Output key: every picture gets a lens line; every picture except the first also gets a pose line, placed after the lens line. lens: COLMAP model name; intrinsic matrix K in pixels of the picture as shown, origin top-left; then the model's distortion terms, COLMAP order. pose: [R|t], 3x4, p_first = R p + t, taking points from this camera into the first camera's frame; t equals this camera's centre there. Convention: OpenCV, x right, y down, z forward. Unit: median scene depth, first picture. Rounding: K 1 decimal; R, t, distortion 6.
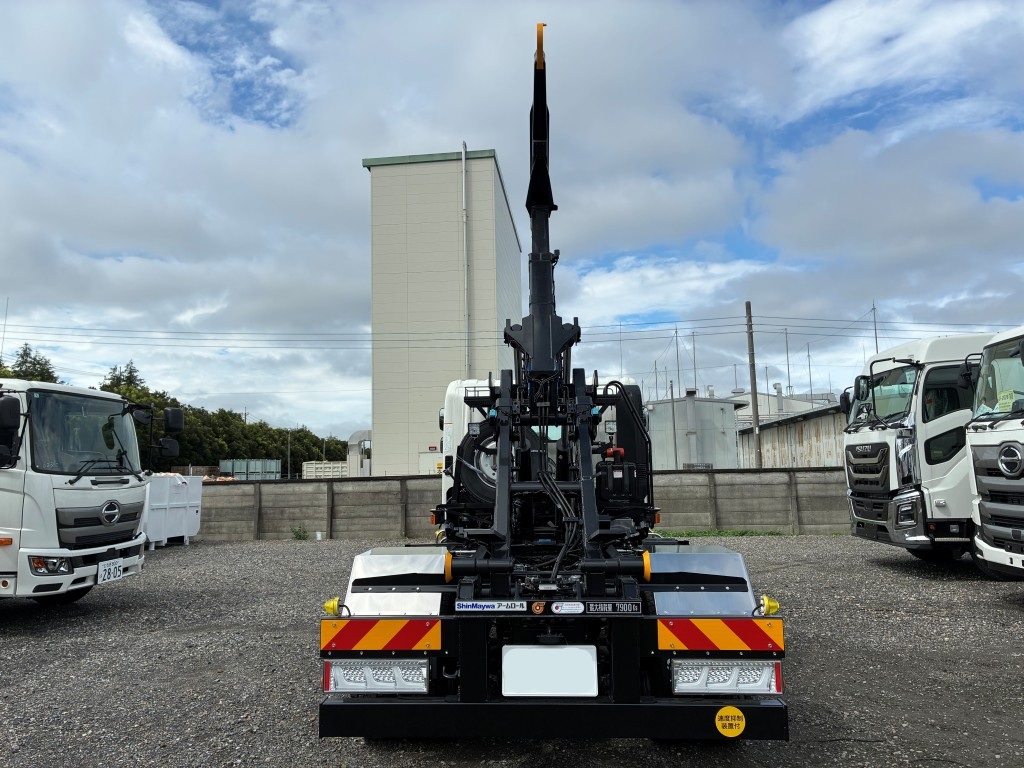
lens RADIAL K [[782.4, 0, 500.9], [0, 782.4, 379.3], [0, 0, 1]] dist [0.063398, -0.077313]
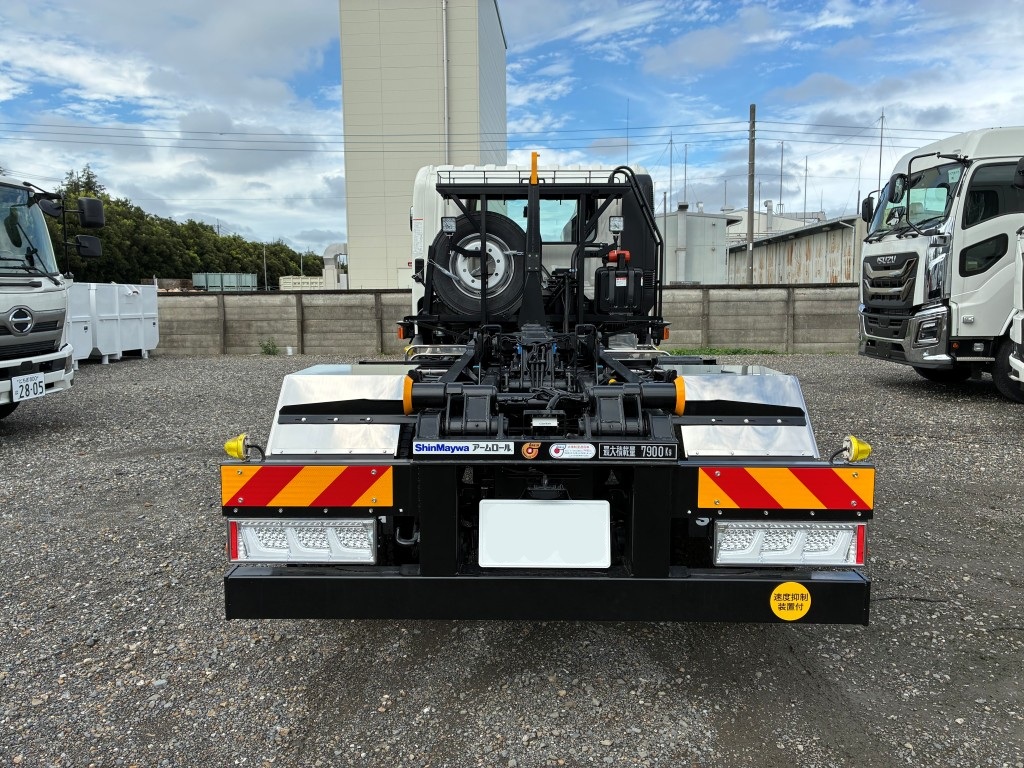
lens RADIAL K [[782.4, 0, 504.3], [0, 782.4, 378.6], [0, 0, 1]] dist [0.063398, -0.077313]
pose [[0.999601, 0.007122, 0.027333, 0.001947], [-0.013131, 0.973933, 0.226457, 0.031217], [-0.025008, -0.226725, 0.973638, 0.152071]]
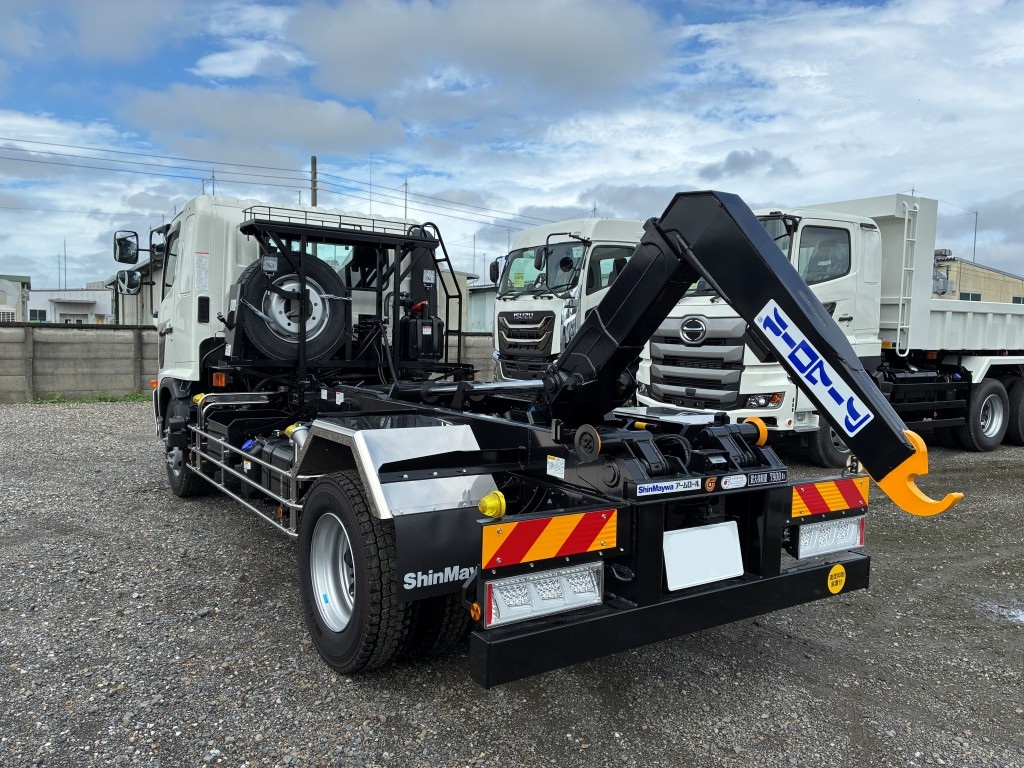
lens RADIAL K [[782.4, 0, 510.7], [0, 782.4, 388.6], [0, 0, 1]] dist [0.063398, -0.077313]
pose [[0.799219, -0.004930, 0.601019, -0.283260], [-0.106790, 0.982891, 0.150069, 0.039898], [-0.591476, -0.184121, 0.785019, 0.223260]]
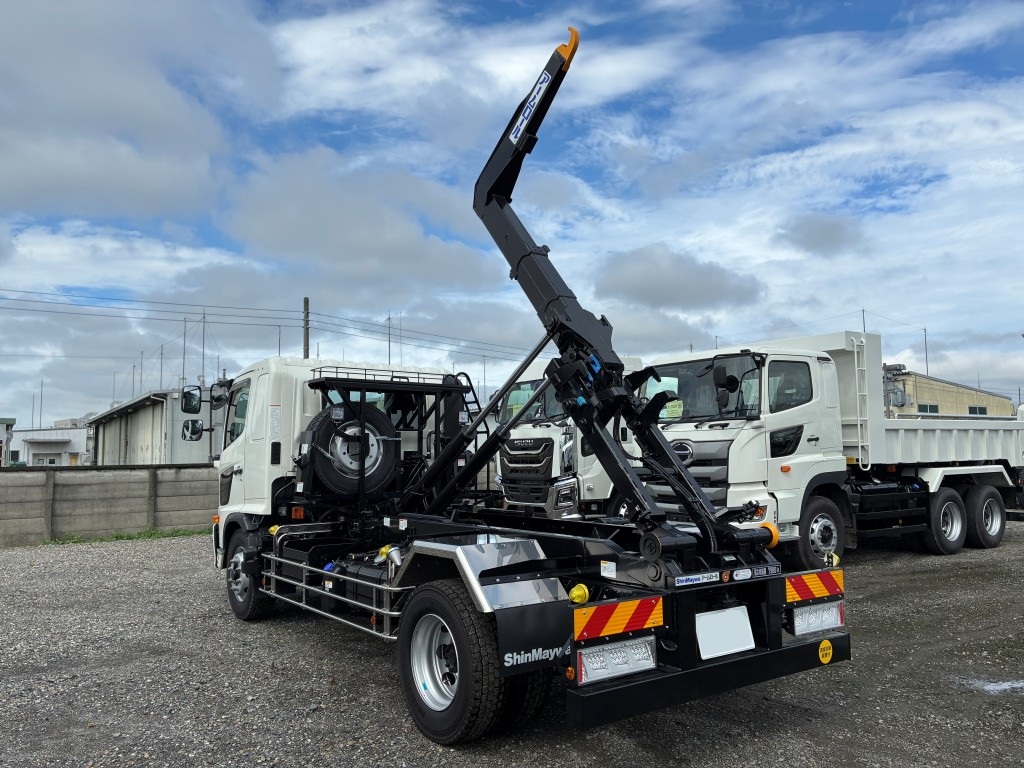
lens RADIAL K [[782.4, 0, 515.5], [0, 782.4, 387.3], [0, 0, 1]] dist [0.063398, -0.077313]
pose [[0.776617, 0.064931, 0.626617, -0.414218], [-0.075914, 0.997072, -0.009231, 0.024185], [-0.625382, -0.040400, 0.779272, 0.146641]]
